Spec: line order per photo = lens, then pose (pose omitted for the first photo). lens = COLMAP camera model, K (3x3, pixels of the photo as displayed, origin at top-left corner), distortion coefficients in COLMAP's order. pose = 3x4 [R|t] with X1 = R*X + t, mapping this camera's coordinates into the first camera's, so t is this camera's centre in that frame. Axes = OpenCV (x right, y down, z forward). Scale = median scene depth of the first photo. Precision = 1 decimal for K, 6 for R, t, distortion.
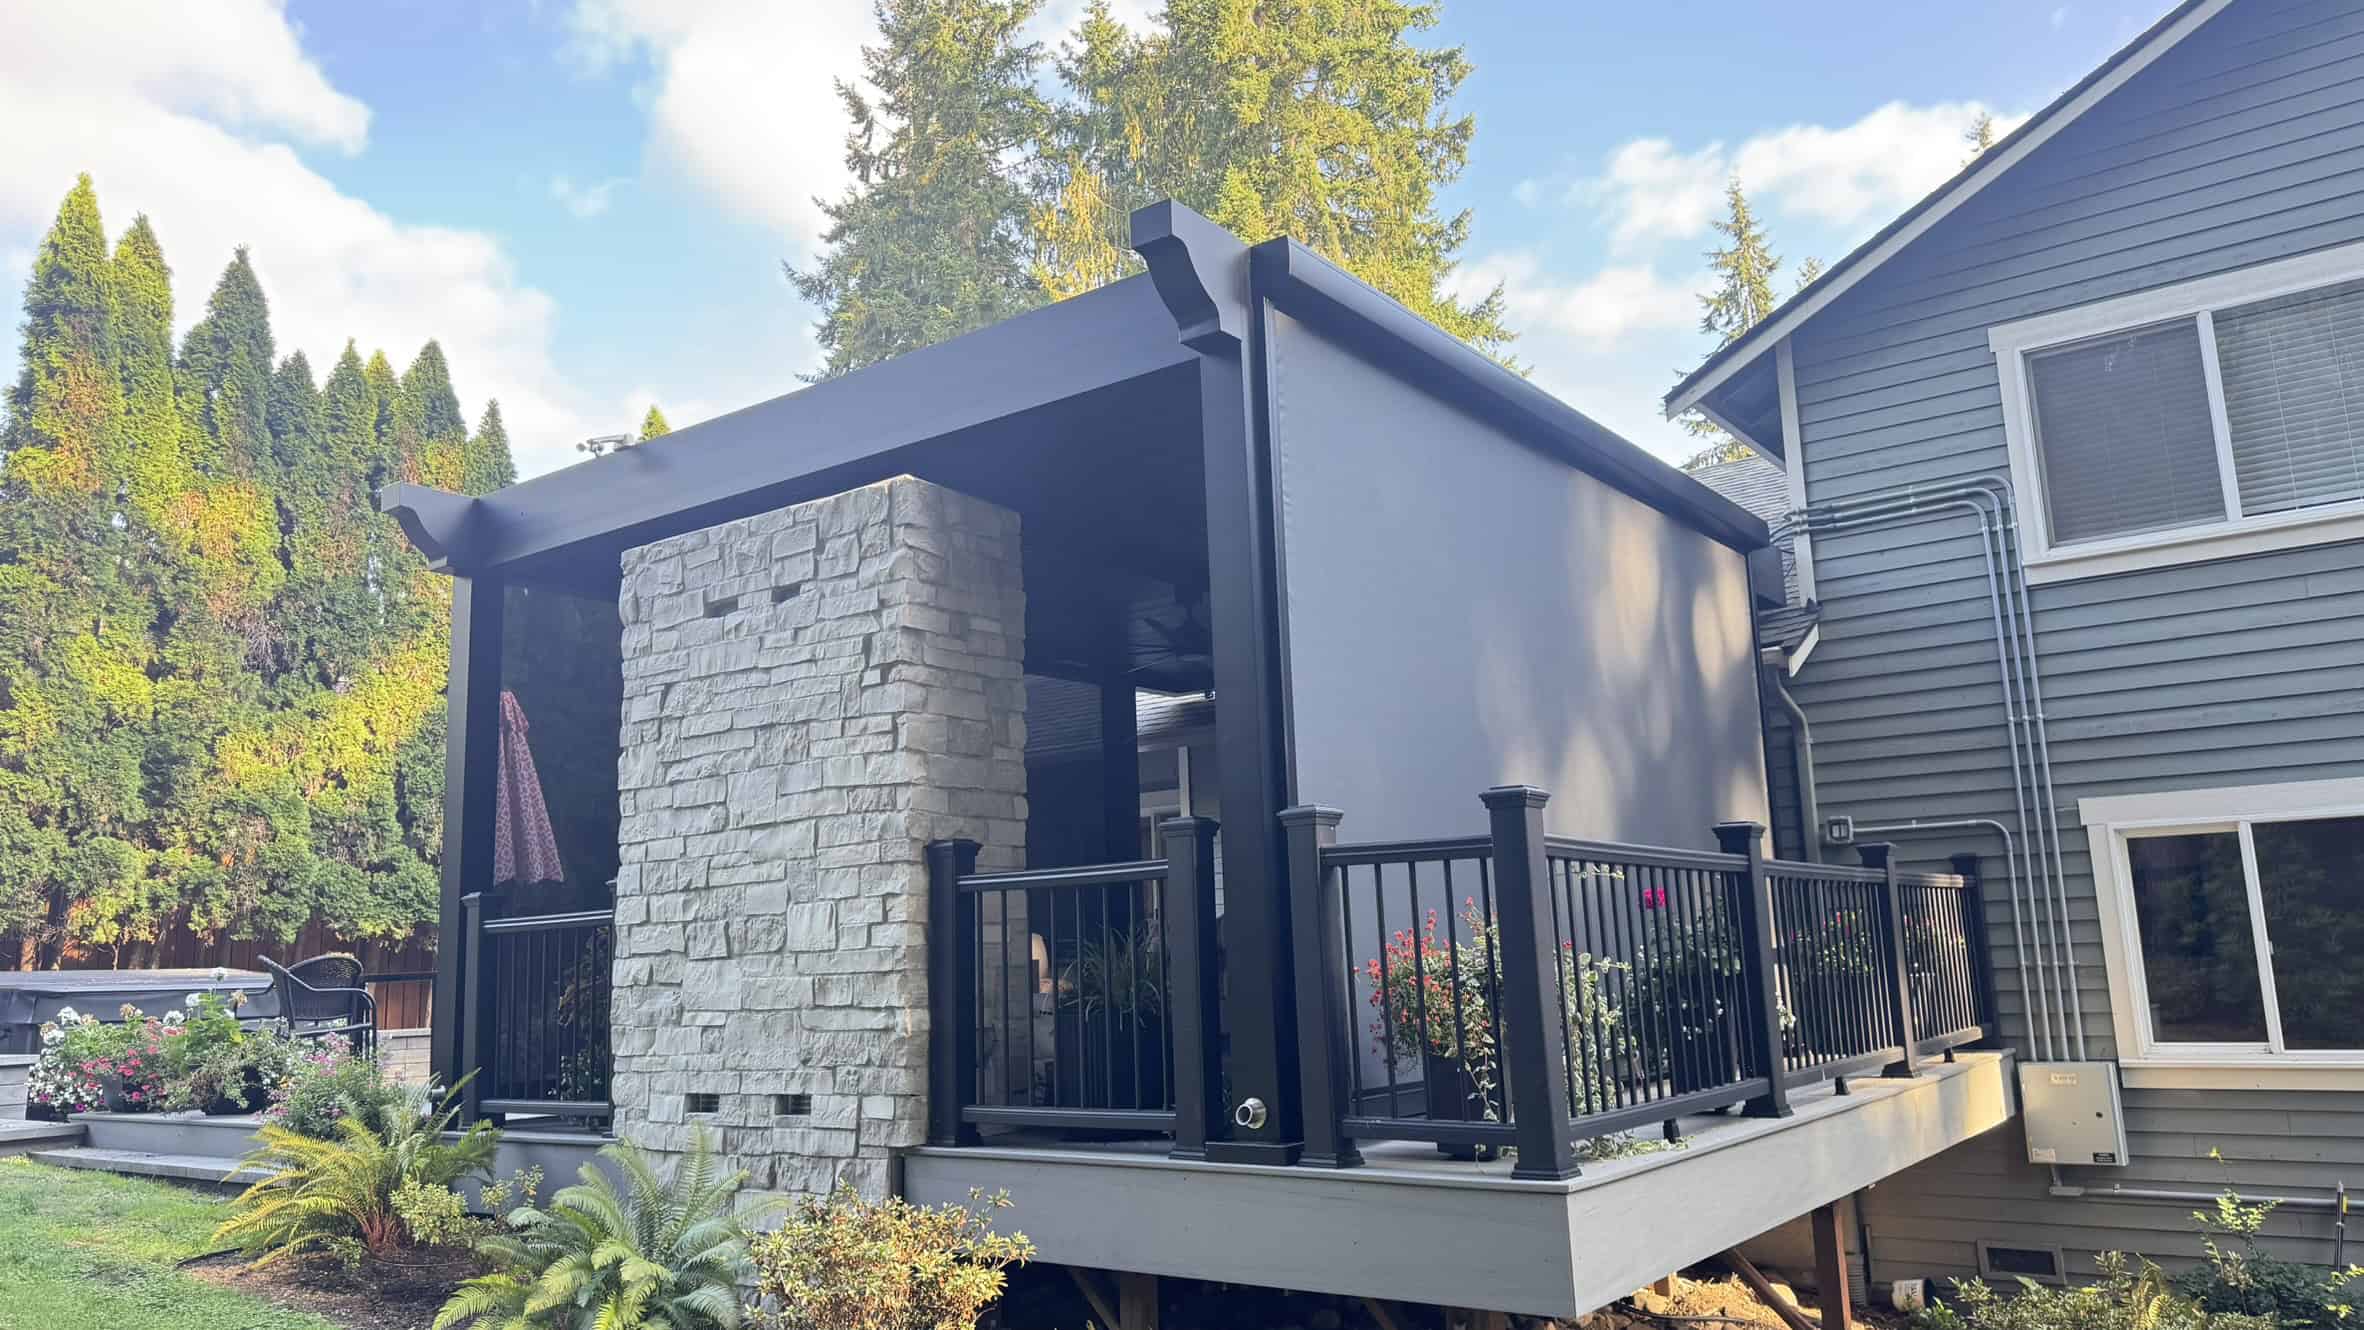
lens RADIAL K [[1662.7, 0, 1187.8], [0, 1662.7, 660.4], [0, 0, 1]] dist [0.062249, -0.068810]
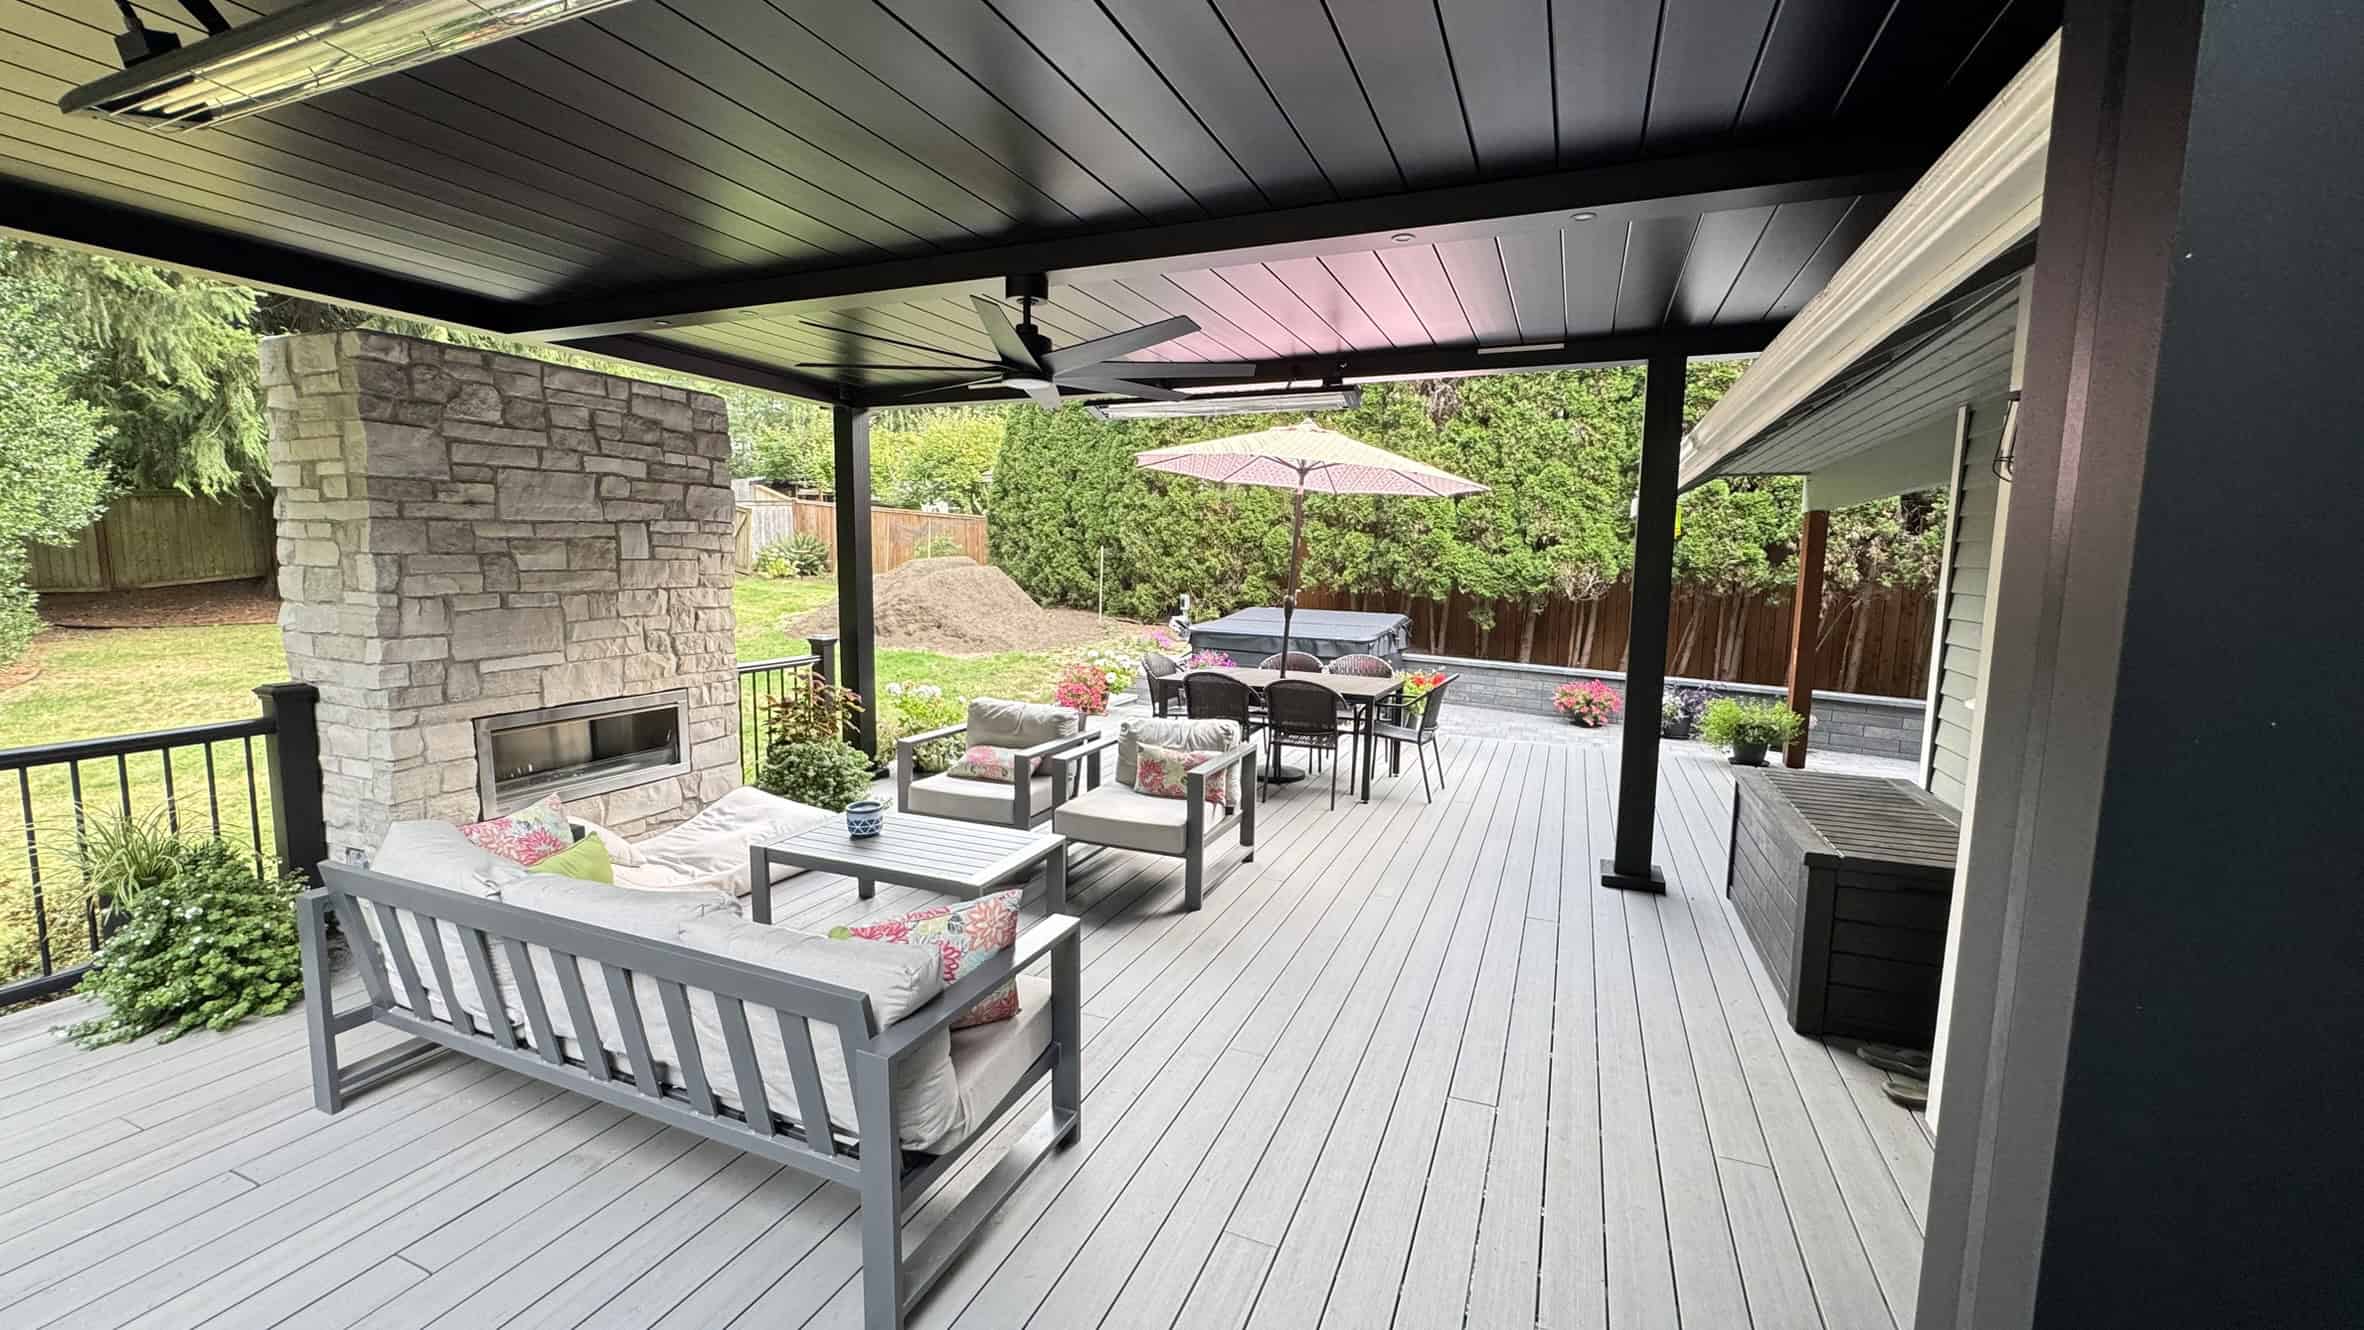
lens RADIAL K [[937.0, 0, 1181.1], [0, 937.0, 665.8], [0, 0, 1]] dist [-0.001357, 0.000197]
pose [[0.230935, 0.152551, -0.960935, 0.412318], [0.150485, 0.970148, 0.190179, 0.047666], [0.961261, -0.188525, 0.201085, 1.012072]]
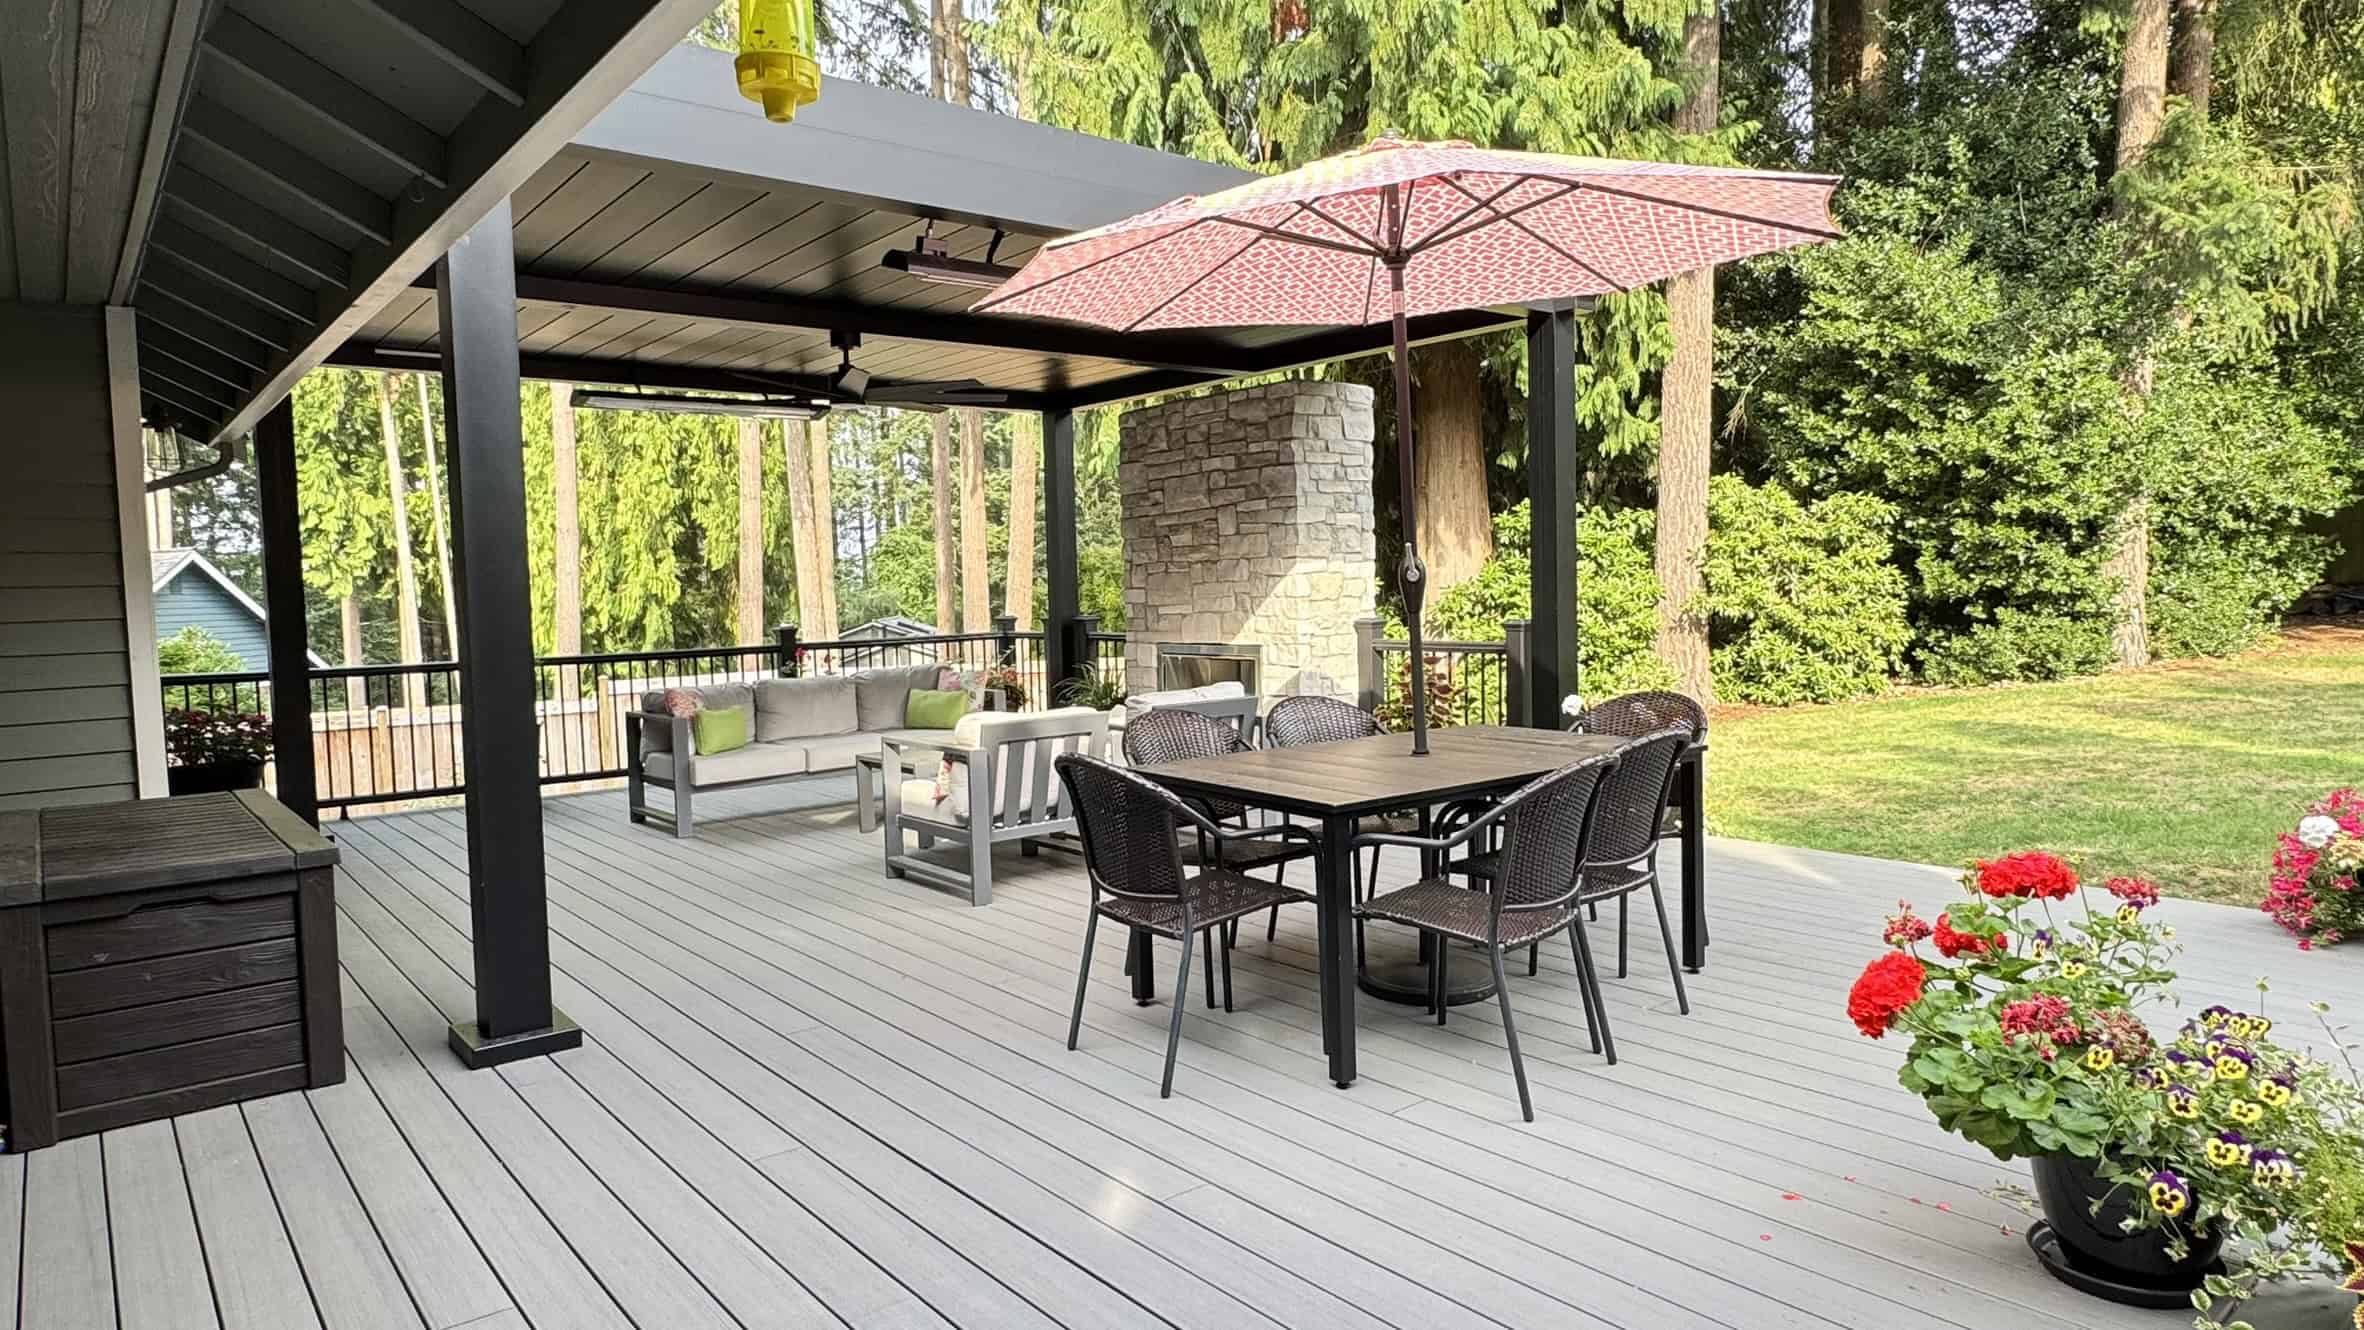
lens RADIAL K [[1383.1, 0, 1179.8], [0, 1383.1, 663.0], [0, 0, 1]] dist [-0.006353, 0.004214]
pose [[-0.965450, 0.047787, 0.256170, -0.384763], [0.016054, 0.992082, -0.124561, 0.252564], [-0.260094, -0.116145, -0.958573, 1.760706]]
